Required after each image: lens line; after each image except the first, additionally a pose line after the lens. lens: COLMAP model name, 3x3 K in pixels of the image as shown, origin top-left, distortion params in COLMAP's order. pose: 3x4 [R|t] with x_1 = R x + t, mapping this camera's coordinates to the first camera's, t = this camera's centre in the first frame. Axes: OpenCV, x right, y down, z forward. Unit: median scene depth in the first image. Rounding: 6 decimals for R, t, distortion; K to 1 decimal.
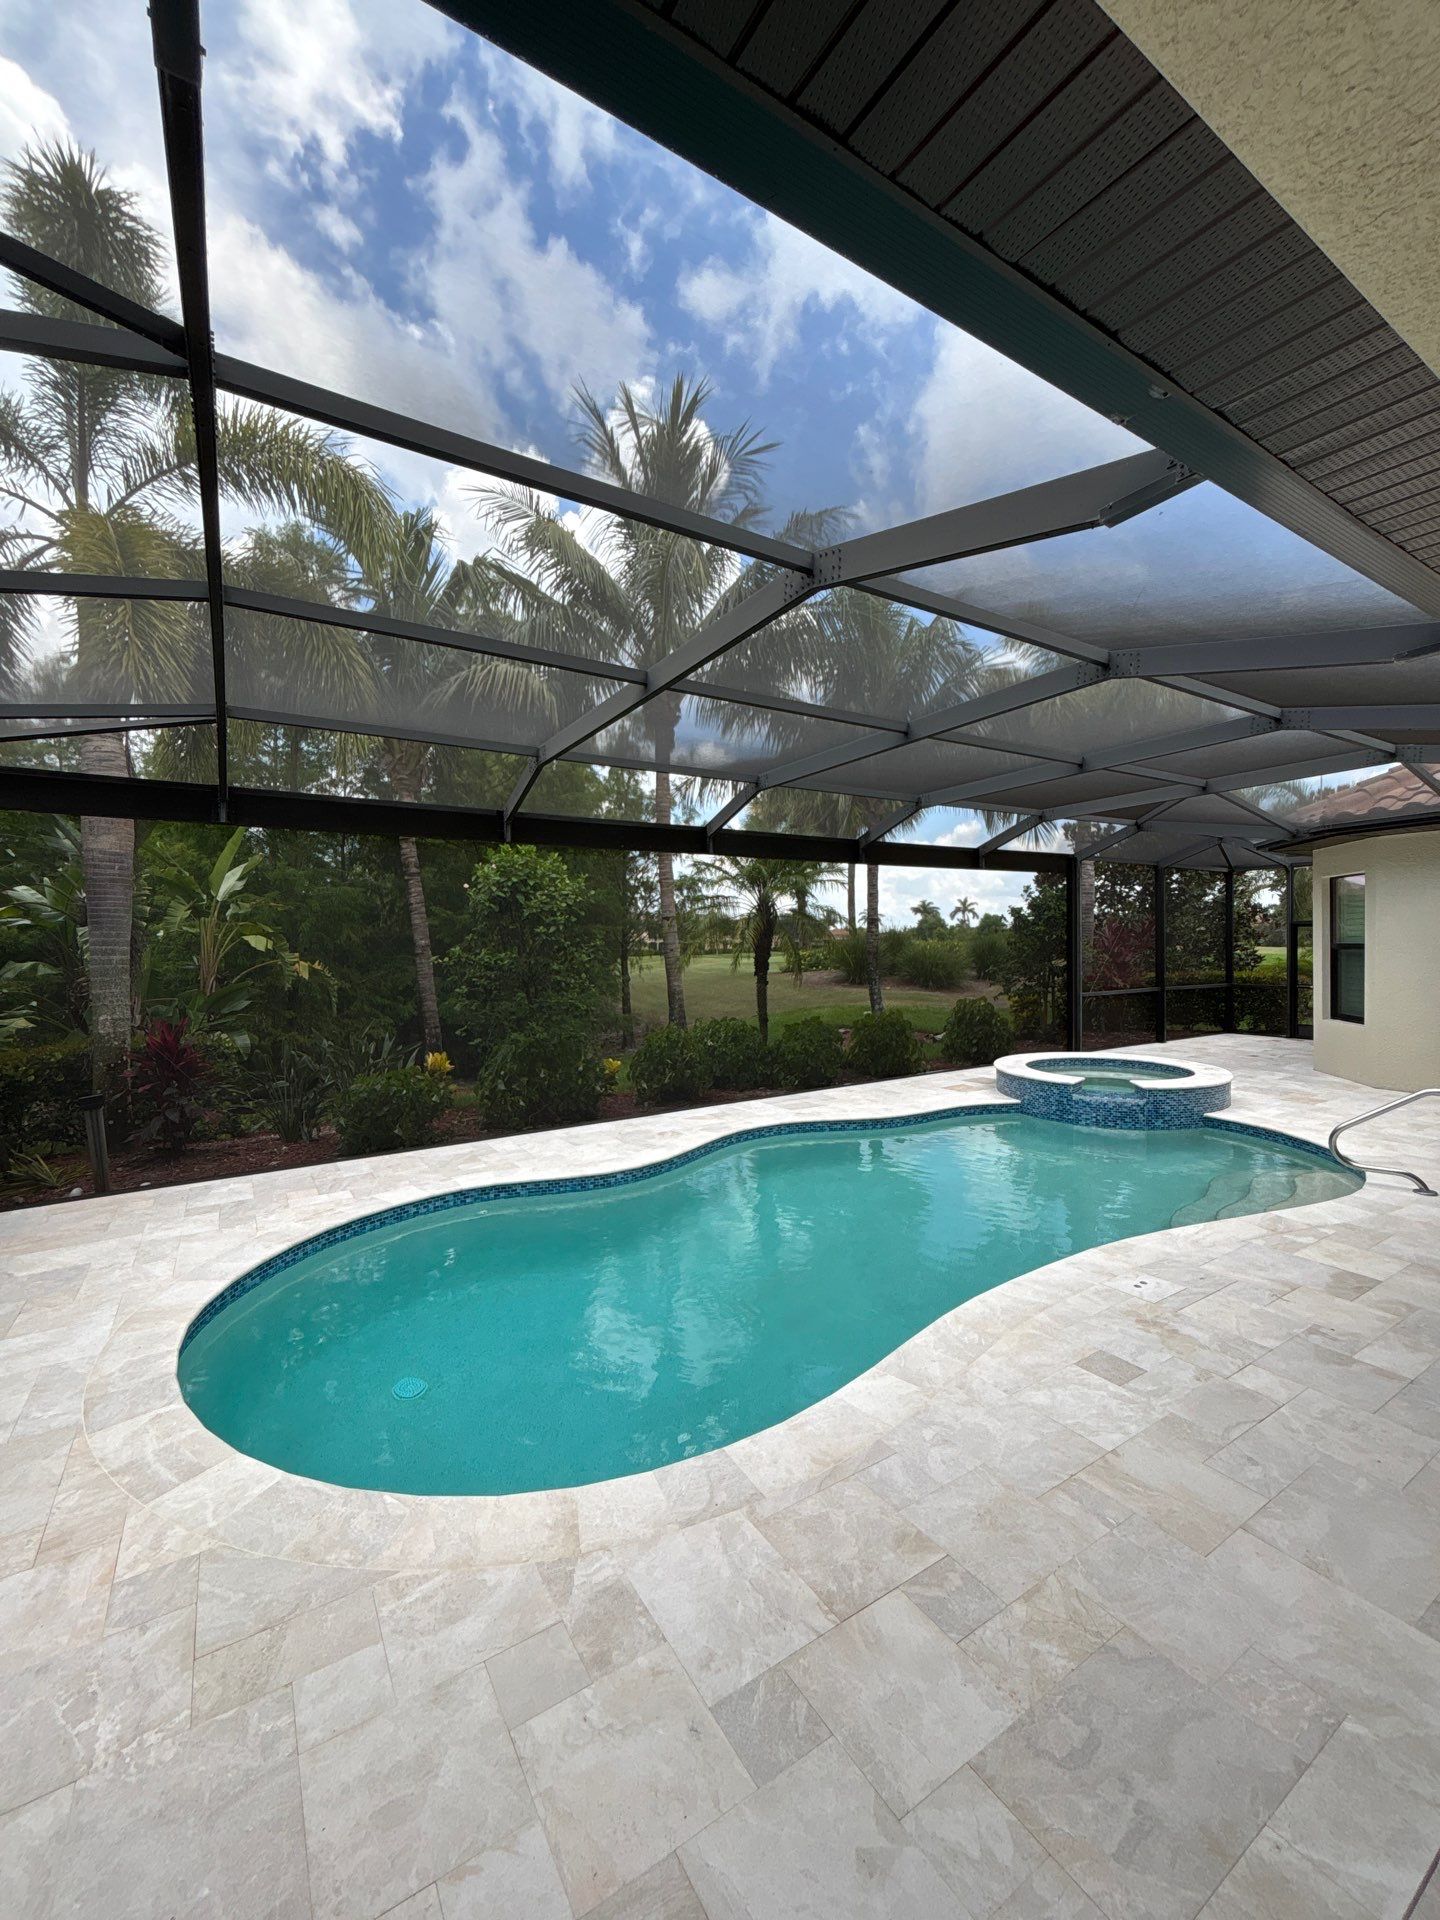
lens RADIAL K [[776.3, 0, 725.3], [0, 776.3, 946.1], [0, 0, 1]] dist [-0.000417, 0.003830]
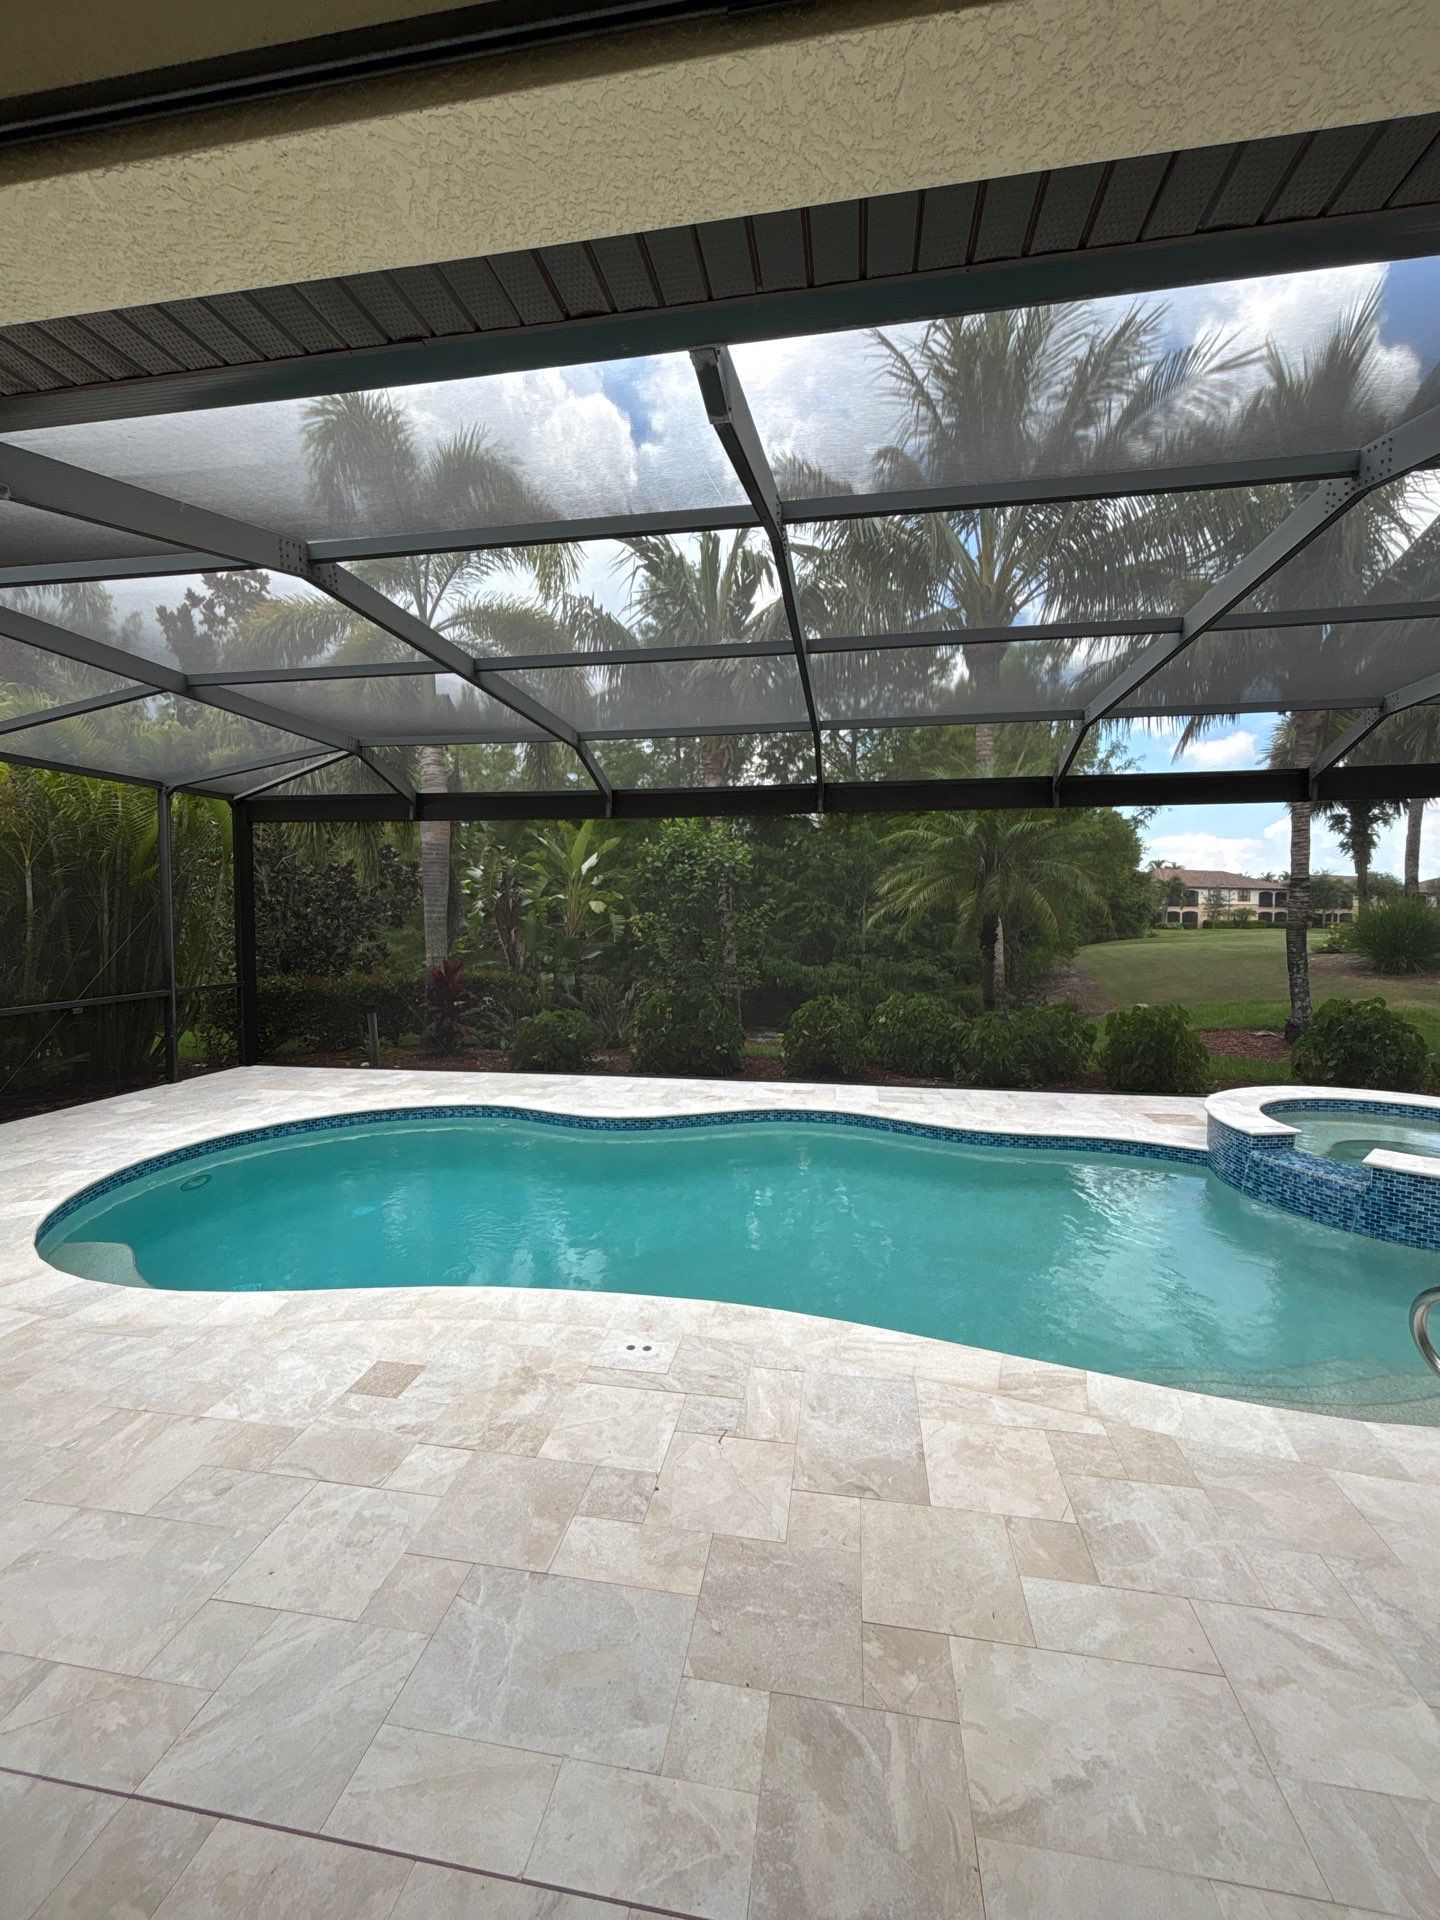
lens RADIAL K [[776.3, 0, 723.5], [0, 776.3, 952.3], [0, 0, 1]] dist [-0.000417, 0.003830]
pose [[0.741992, 0.045120, -0.668888, 0.588344], [-0.011873, 0.998461, 0.054180, -0.001578], [0.670303, -0.032260, 0.741386, 0.263669]]
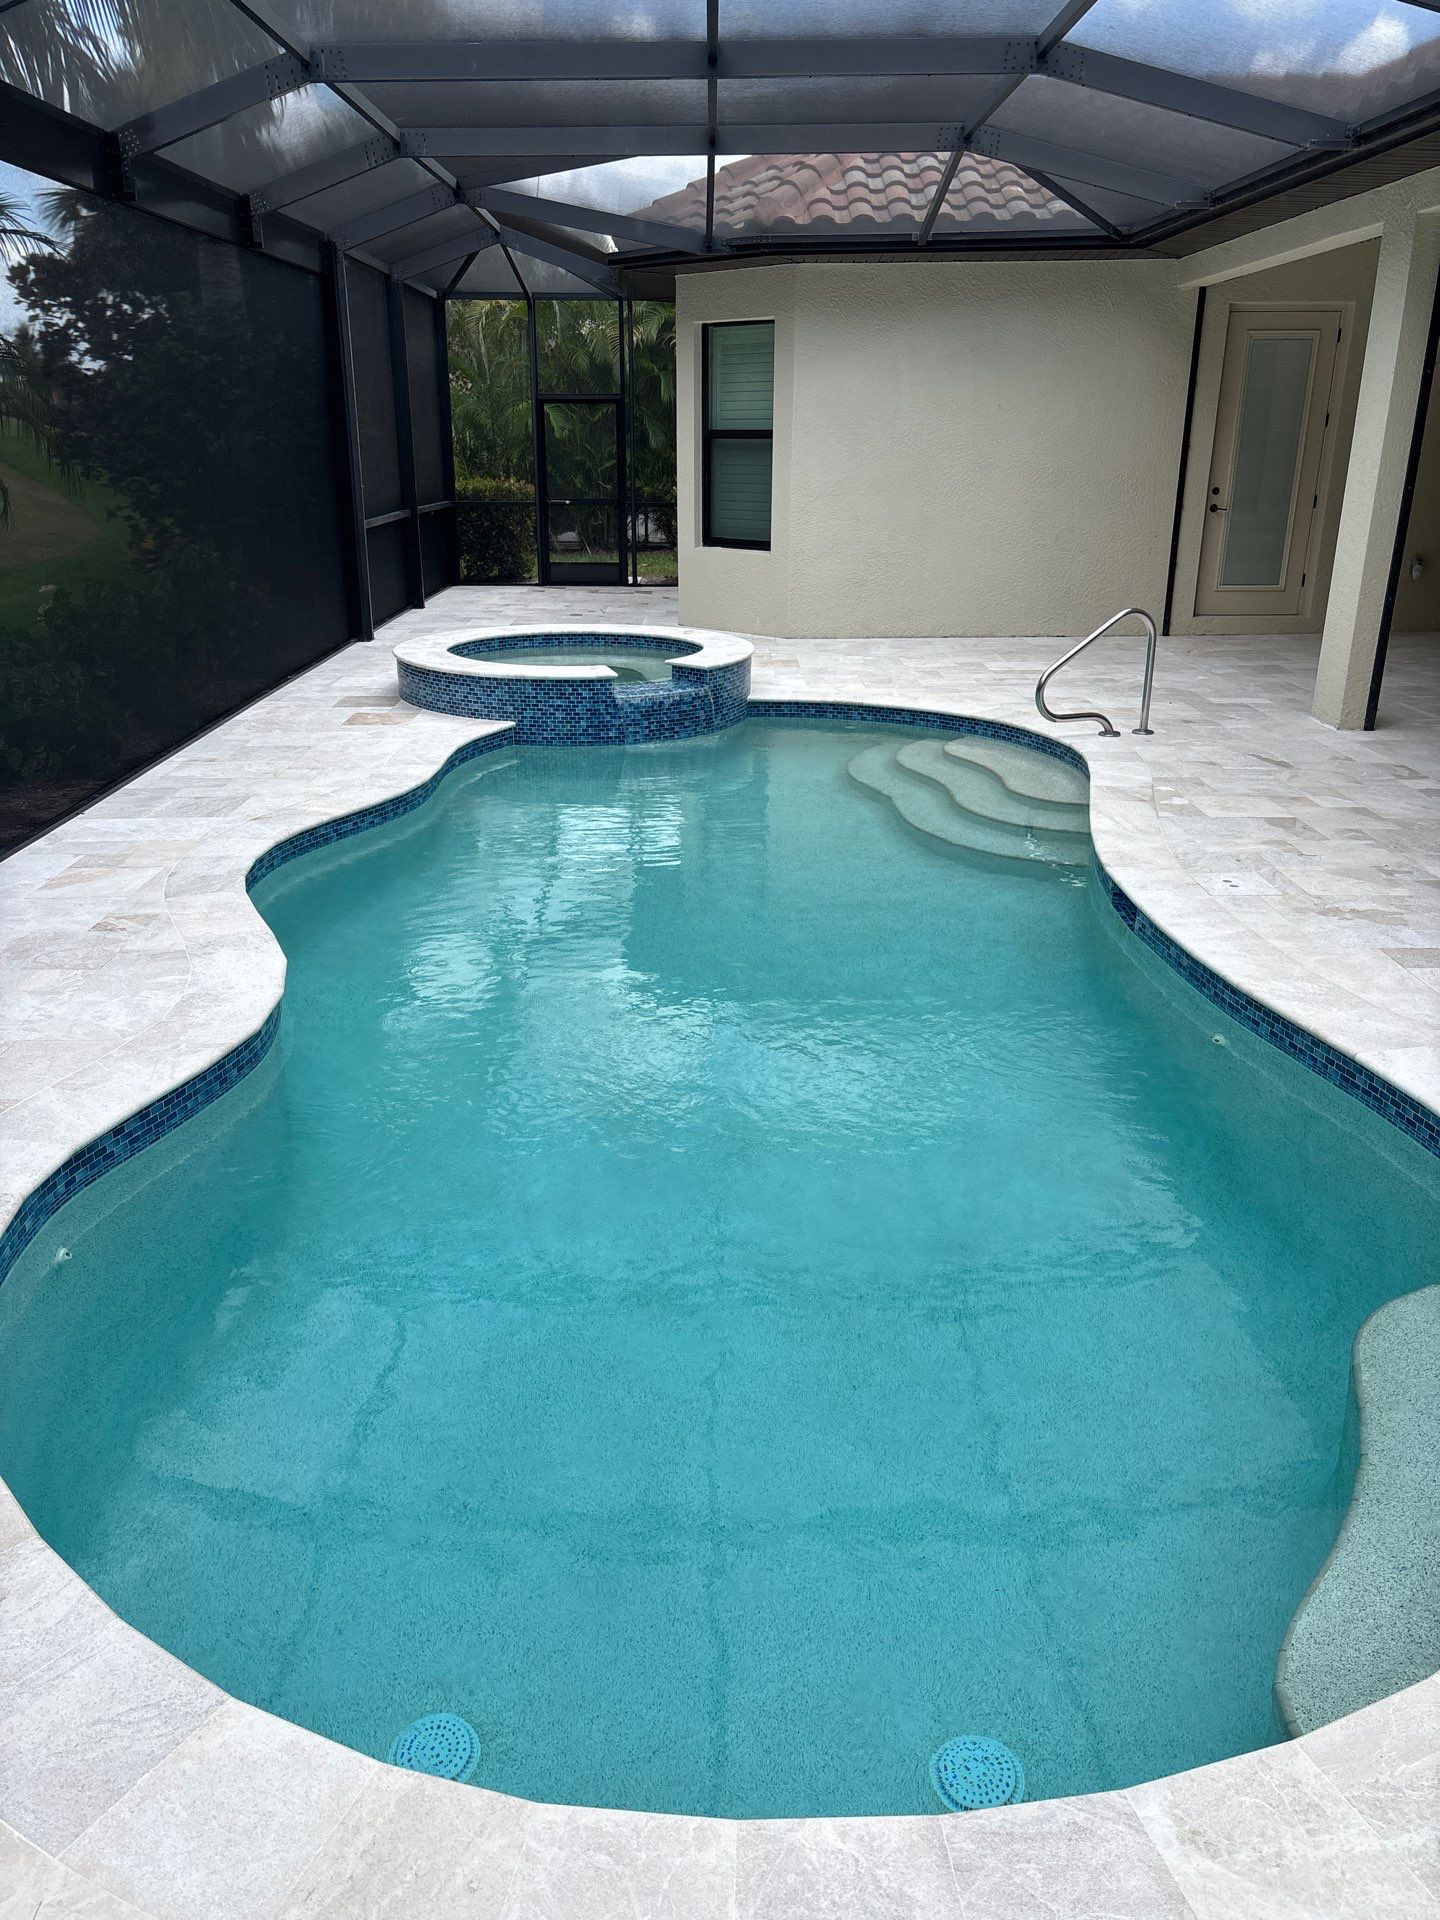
lens RADIAL K [[1452.2, 0, 708.6], [0, 1452.2, 967.0], [0, 0, 1]] dist [0.033763, -0.035767]
pose [[0.539636, -0.281708, 0.793368, -0.491850], [-0.003602, 0.941575, 0.336783, 0.014107], [-0.841890, -0.184598, 0.507094, 0.366543]]
